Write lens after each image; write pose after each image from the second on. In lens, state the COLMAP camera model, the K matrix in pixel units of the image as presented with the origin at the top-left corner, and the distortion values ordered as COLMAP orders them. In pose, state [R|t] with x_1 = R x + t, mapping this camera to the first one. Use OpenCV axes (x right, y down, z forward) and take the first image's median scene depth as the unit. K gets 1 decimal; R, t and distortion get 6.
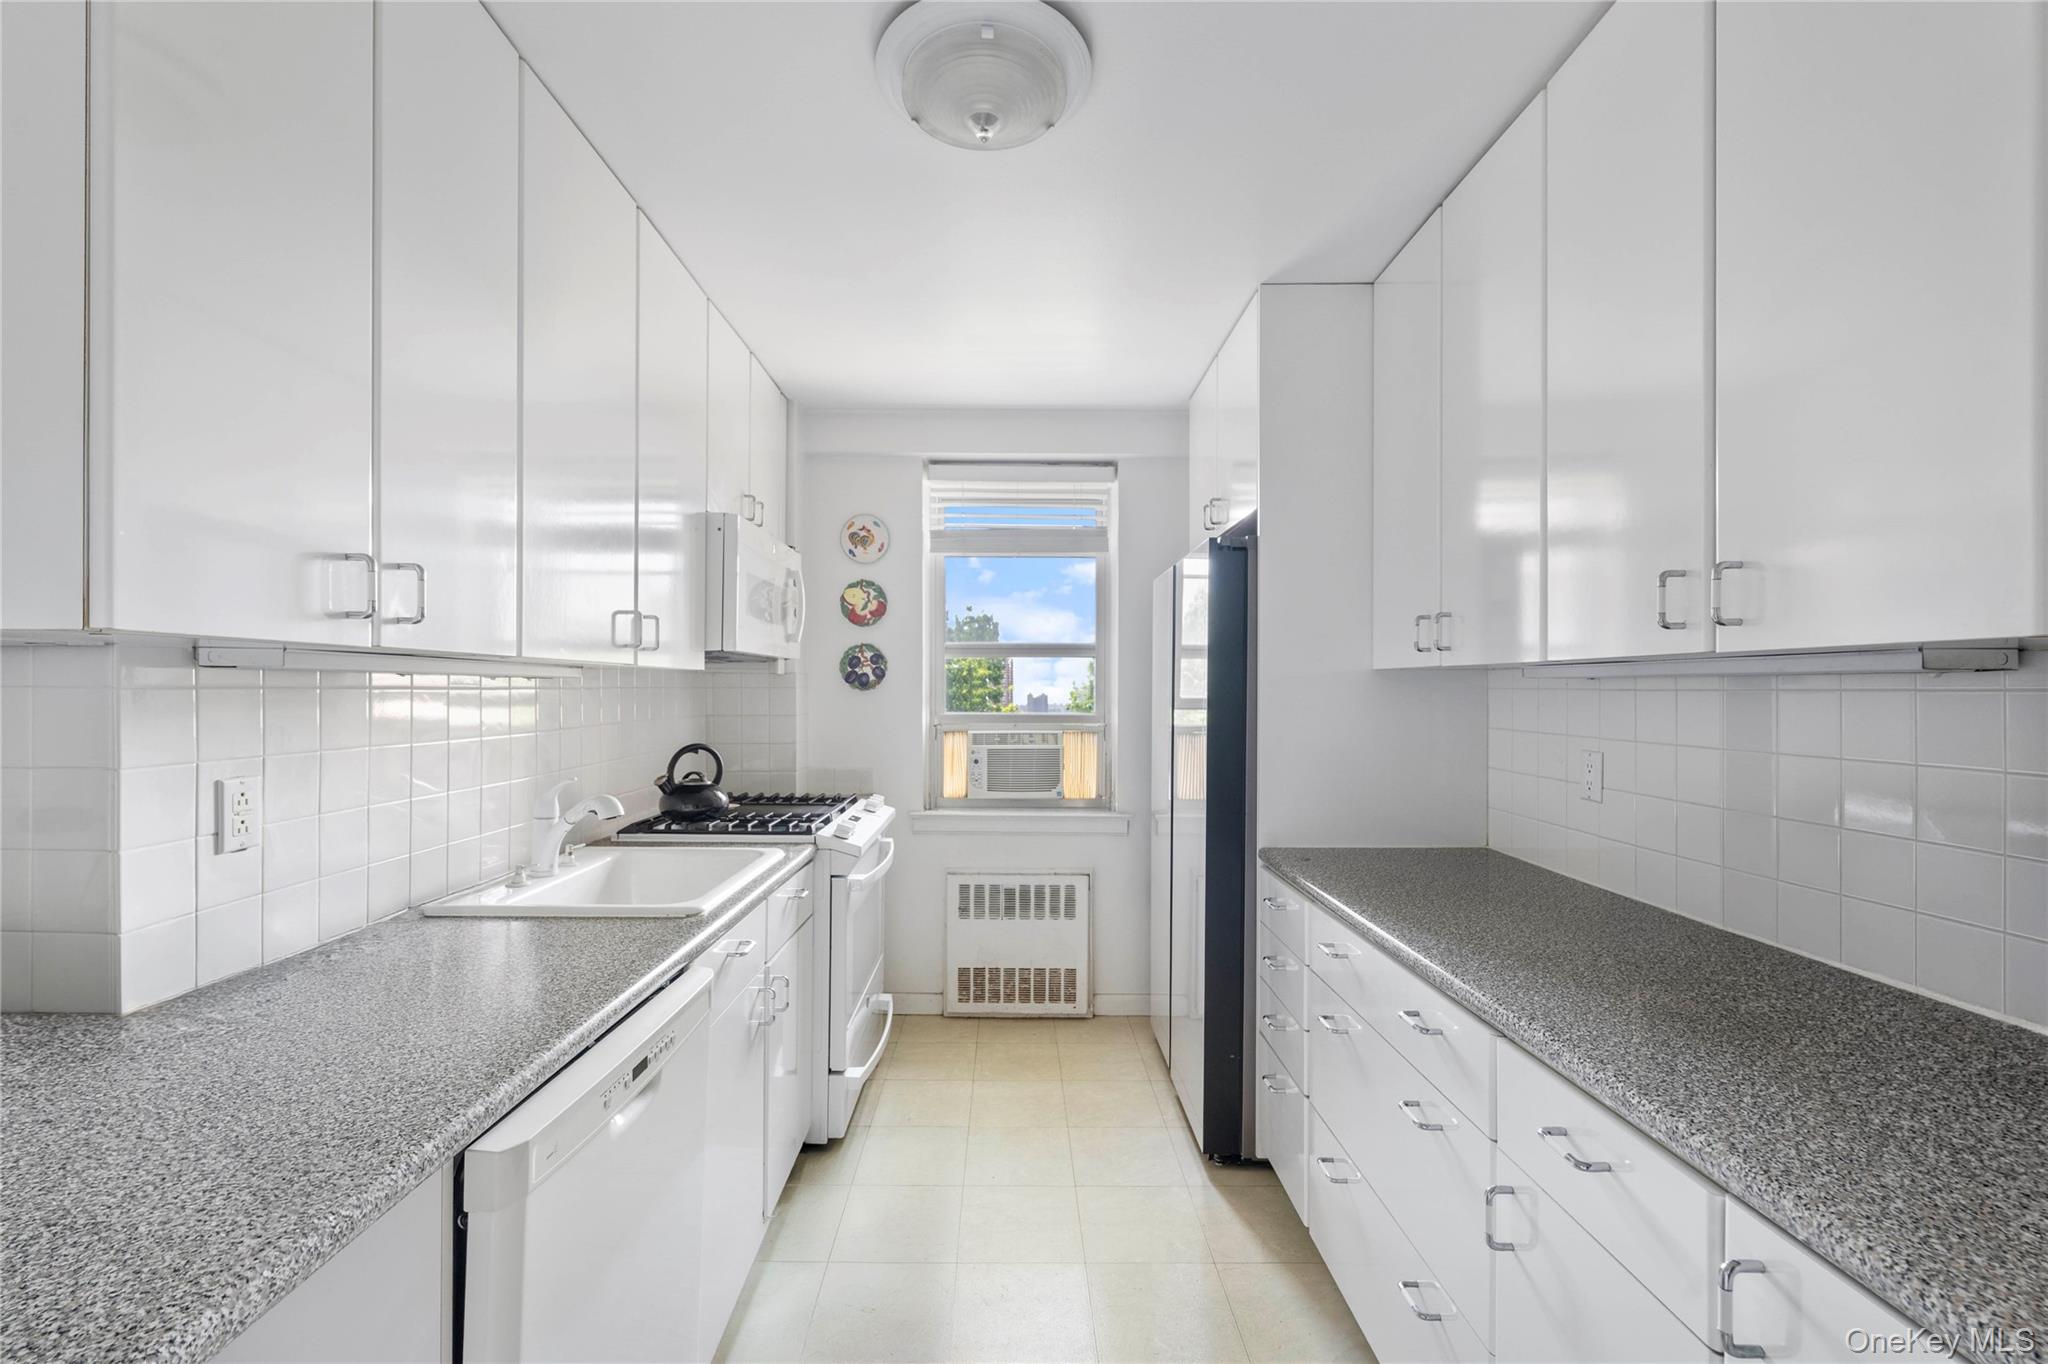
lens RADIAL K [[832.1, 0, 1014.9], [0, 832.1, 693.5], [0, 0, 1]] dist [-0.001342, -0.000079]
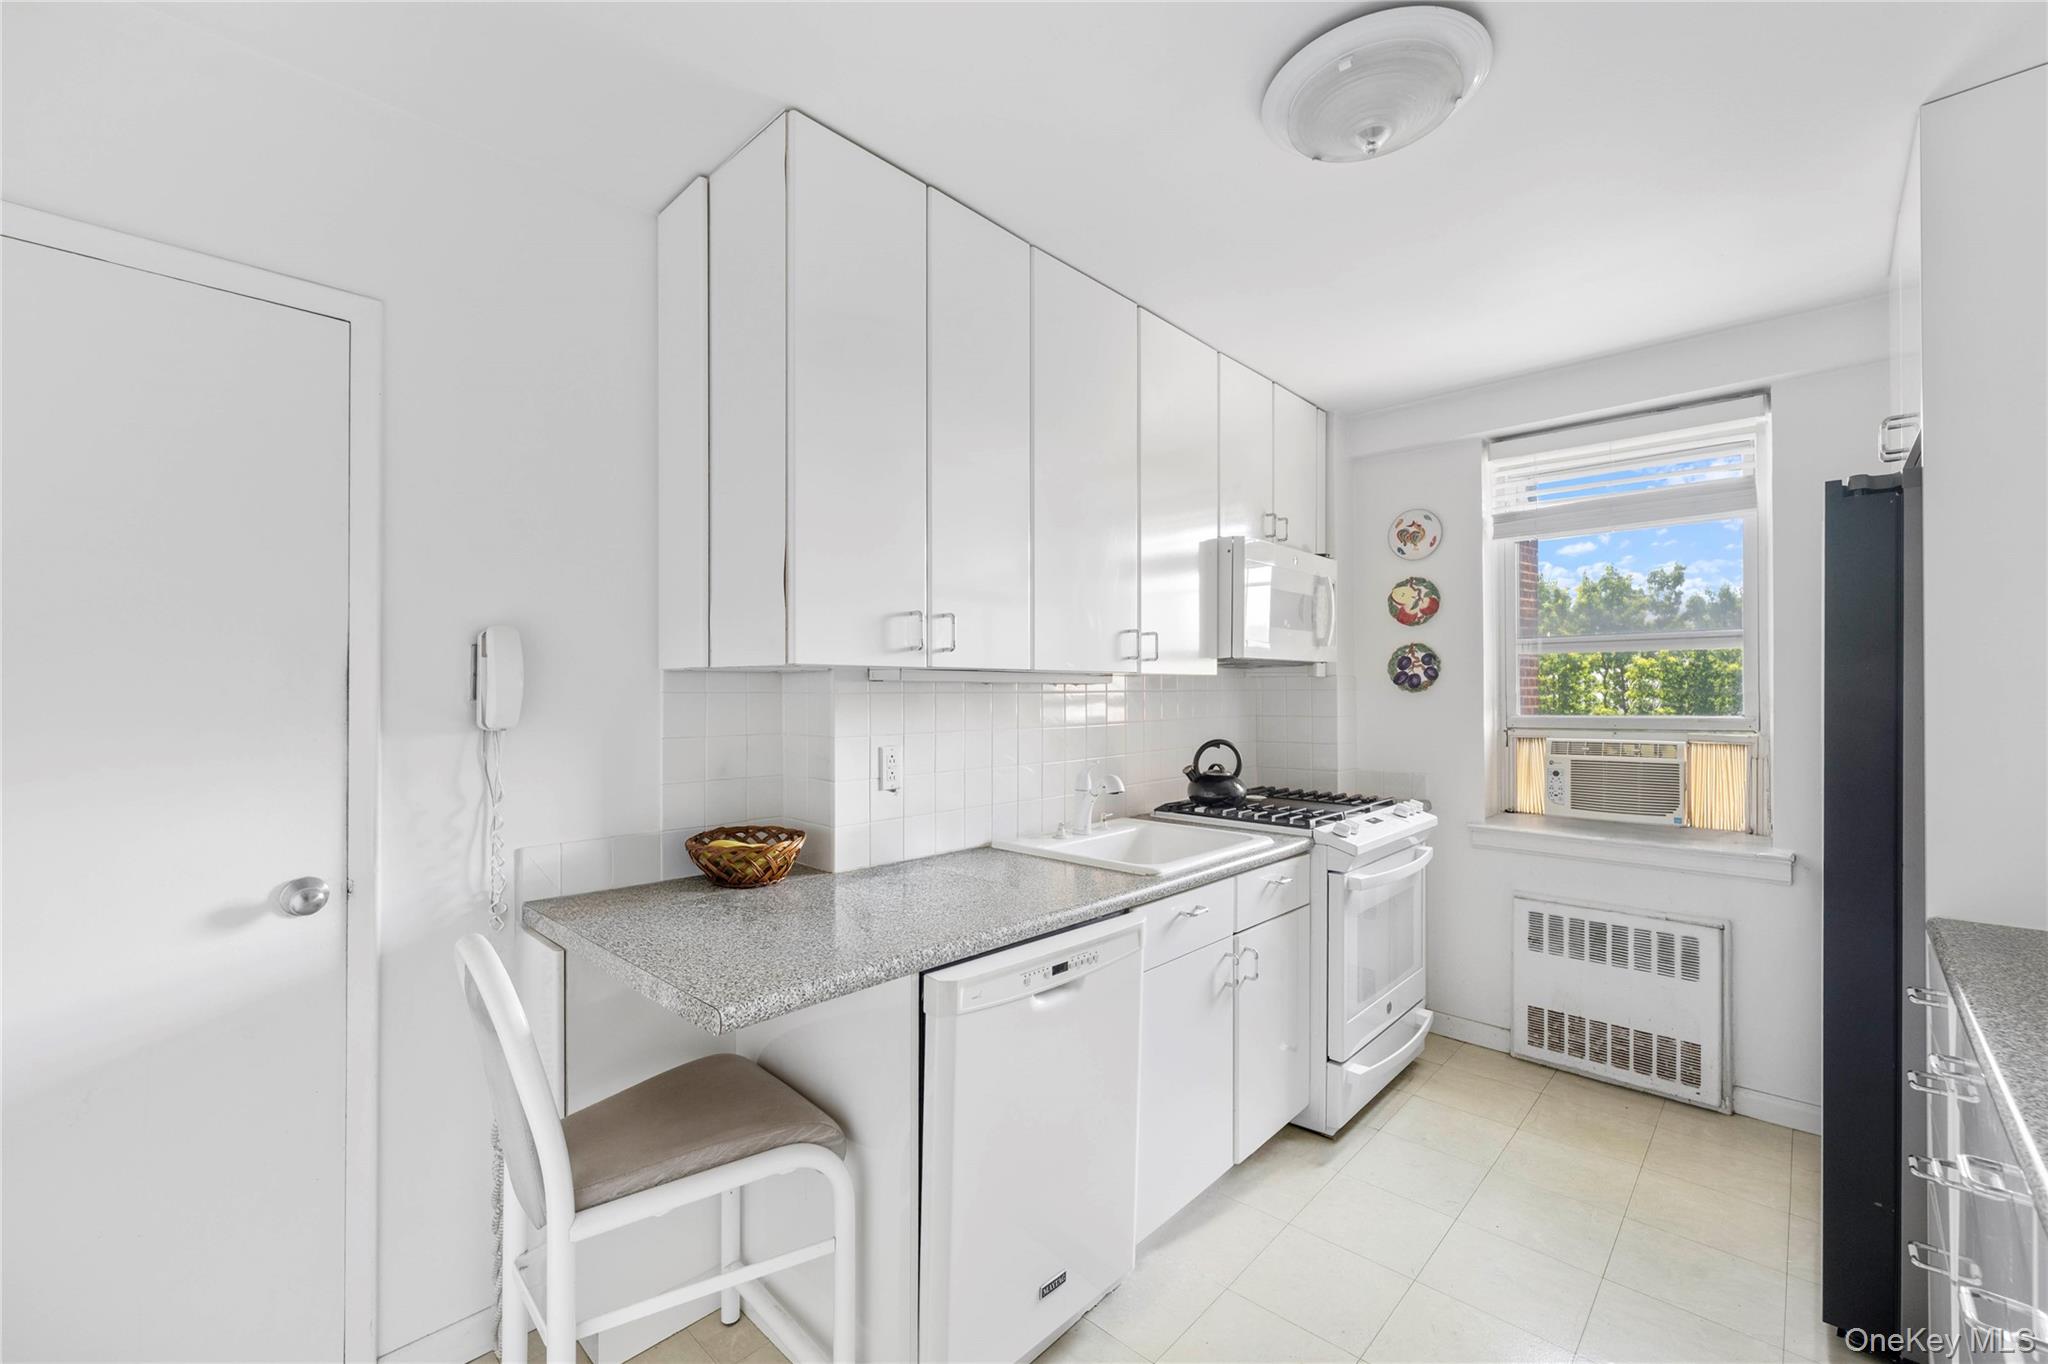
lens RADIAL K [[832.1, 0, 1014.9], [0, 832.1, 693.5], [0, 0, 1]] dist [-0.001342, -0.000079]
pose [[0.724767, -0.003234, -0.688986, 0.147053], [0.001837, 0.999995, -0.002761, -0.000292], [0.688991, 0.000736, 0.724769, -0.016429]]
